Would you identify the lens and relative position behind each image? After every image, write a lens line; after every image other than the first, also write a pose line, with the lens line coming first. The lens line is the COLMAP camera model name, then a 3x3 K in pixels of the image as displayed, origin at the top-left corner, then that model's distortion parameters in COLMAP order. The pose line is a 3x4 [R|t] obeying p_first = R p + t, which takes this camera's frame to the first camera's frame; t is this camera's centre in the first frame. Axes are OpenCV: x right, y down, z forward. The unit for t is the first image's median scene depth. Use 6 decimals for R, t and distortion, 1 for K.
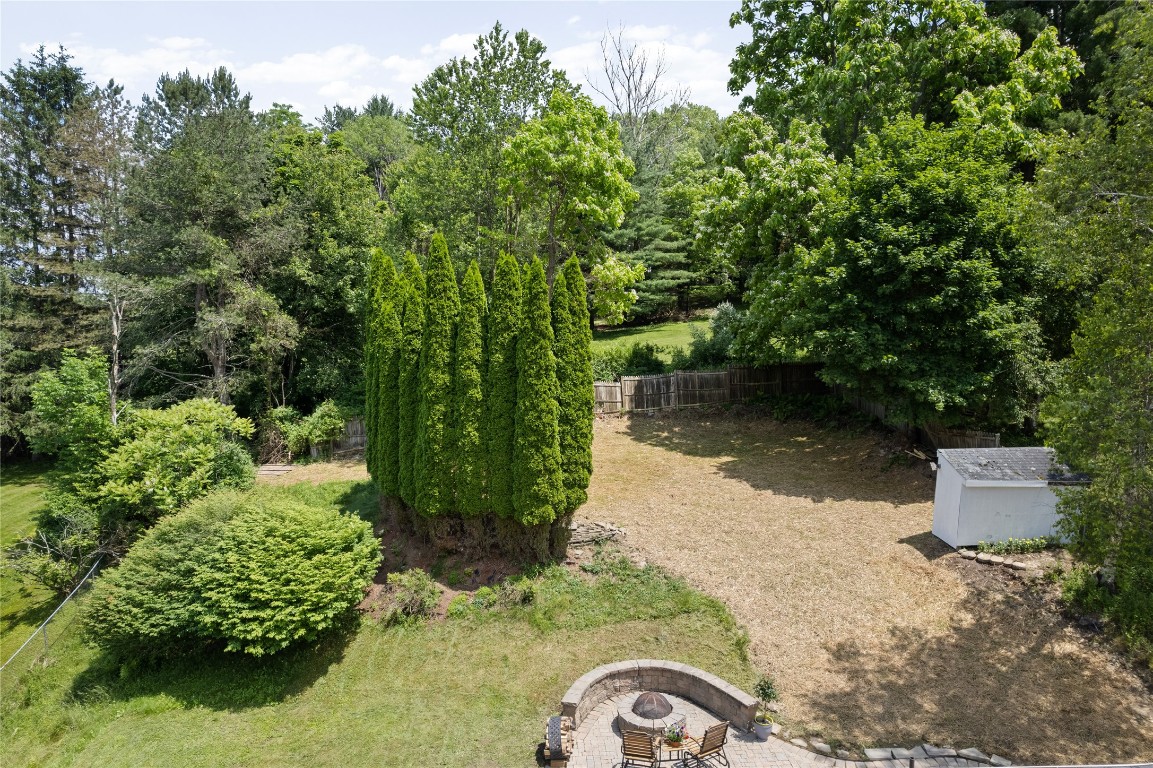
lens RADIAL K [[670.4, 0, 570.1], [0, 670.4, 385.4], [0, 0, 1]] dist [-0.084979, 0.073480]
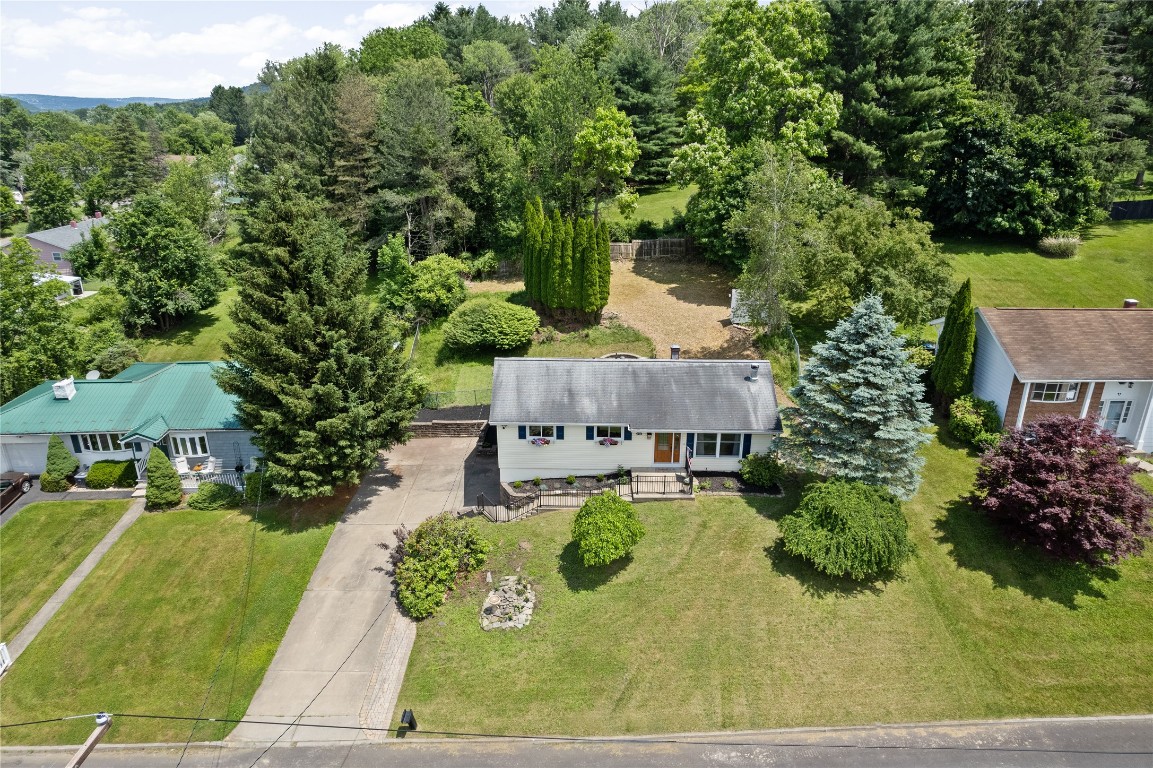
lens RADIAL K [[717.2, 0, 585.0], [0, 717.2, 384.7], [0, 0, 1]] dist [-0.058394, 0.041367]
pose [[0.998480, 0.026860, -0.048117, 0.058417], [-0.010951, 0.952464, 0.304455, -0.299571], [0.054007, -0.303465, 0.951311, -1.409154]]
